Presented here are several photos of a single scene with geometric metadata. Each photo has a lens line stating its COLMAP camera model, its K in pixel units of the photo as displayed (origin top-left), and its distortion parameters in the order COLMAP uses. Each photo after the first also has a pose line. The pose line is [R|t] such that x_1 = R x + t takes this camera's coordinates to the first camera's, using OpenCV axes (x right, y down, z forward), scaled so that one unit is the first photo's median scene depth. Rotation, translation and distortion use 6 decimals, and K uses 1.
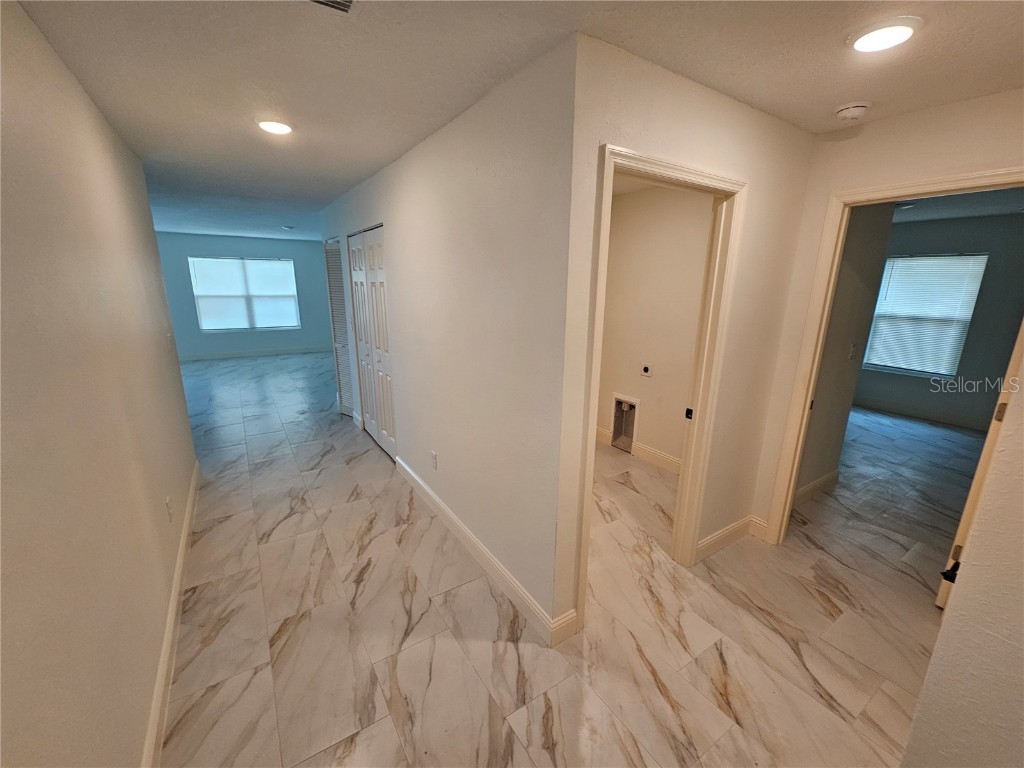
lens RADIAL K [[420.5, 0, 531.0], [0, 420.5, 383.9], [0, 0, 1]] dist [0.003064, 0.000825]
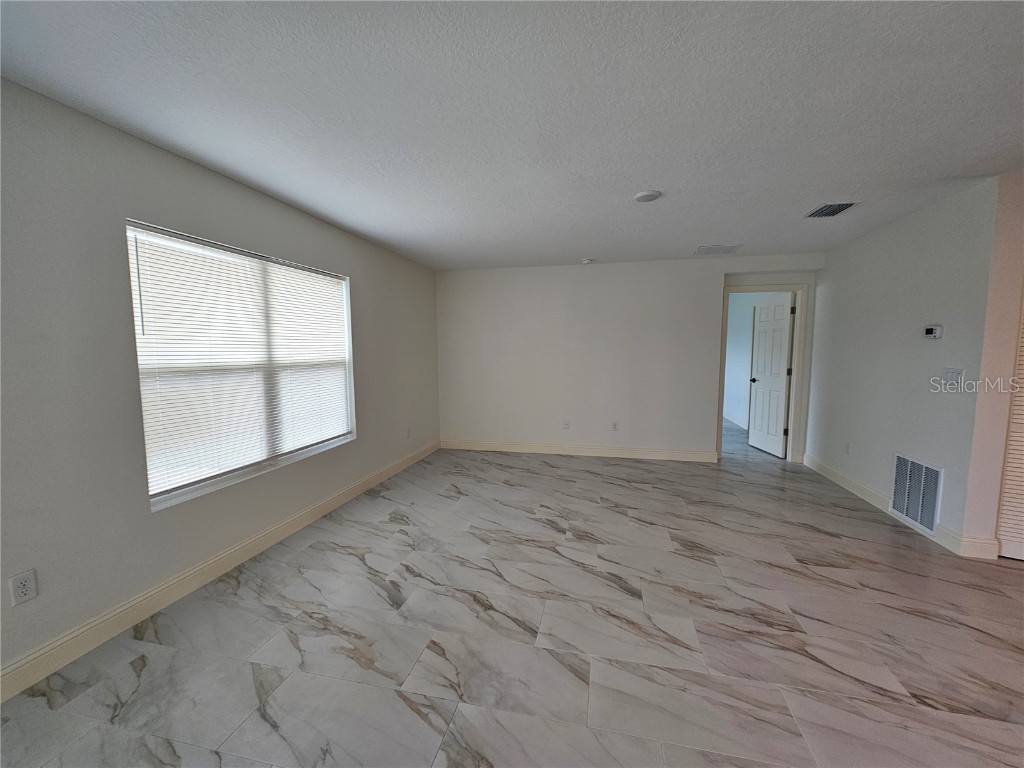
lens RADIAL K [[420.5, 0, 508.7], [0, 420.5, 385.5], [0, 0, 1]] dist [0.003064, 0.000825]
pose [[0.748068, -0.072248, 0.659678, -0.148735], [0.171028, 0.981466, -0.086454, -0.025615], [-0.641205, 0.177497, 0.746559, 0.122816]]
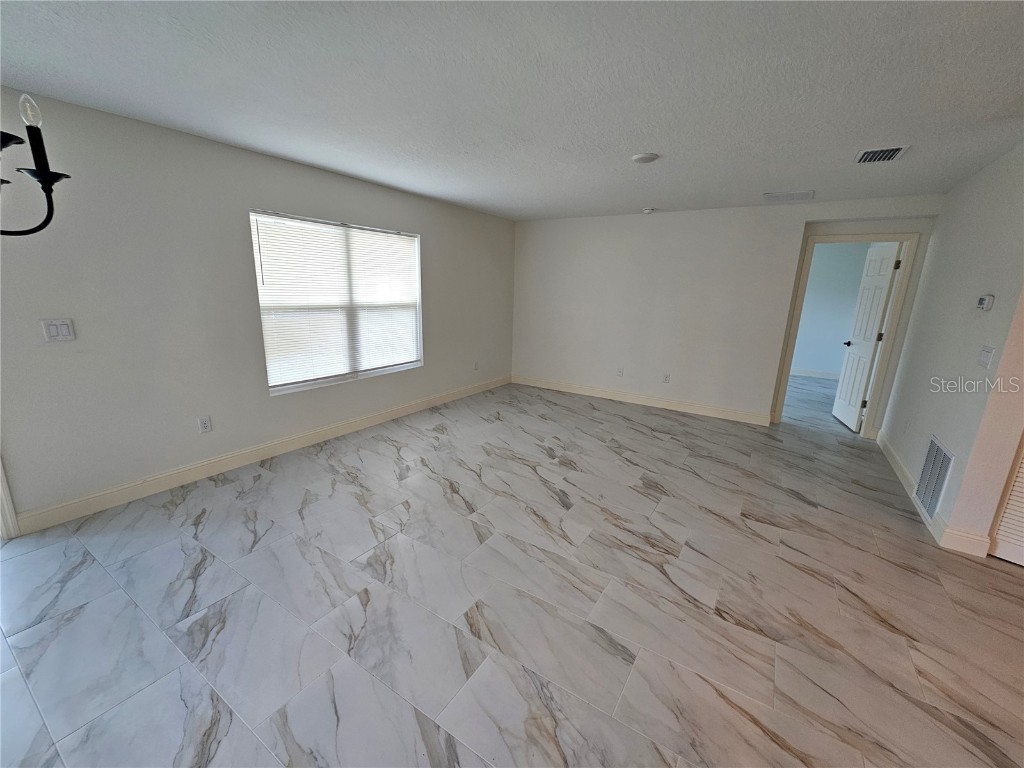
lens RADIAL K [[420.5, 0, 508.5], [0, 420.5, 386.5], [0, 0, 1]] dist [0.003064, 0.000825]
pose [[0.929535, -0.071919, 0.361653, -0.135184], [0.071417, 0.997337, 0.014772, -0.022275], [-0.361752, 0.012098, 0.932196, 0.097933]]
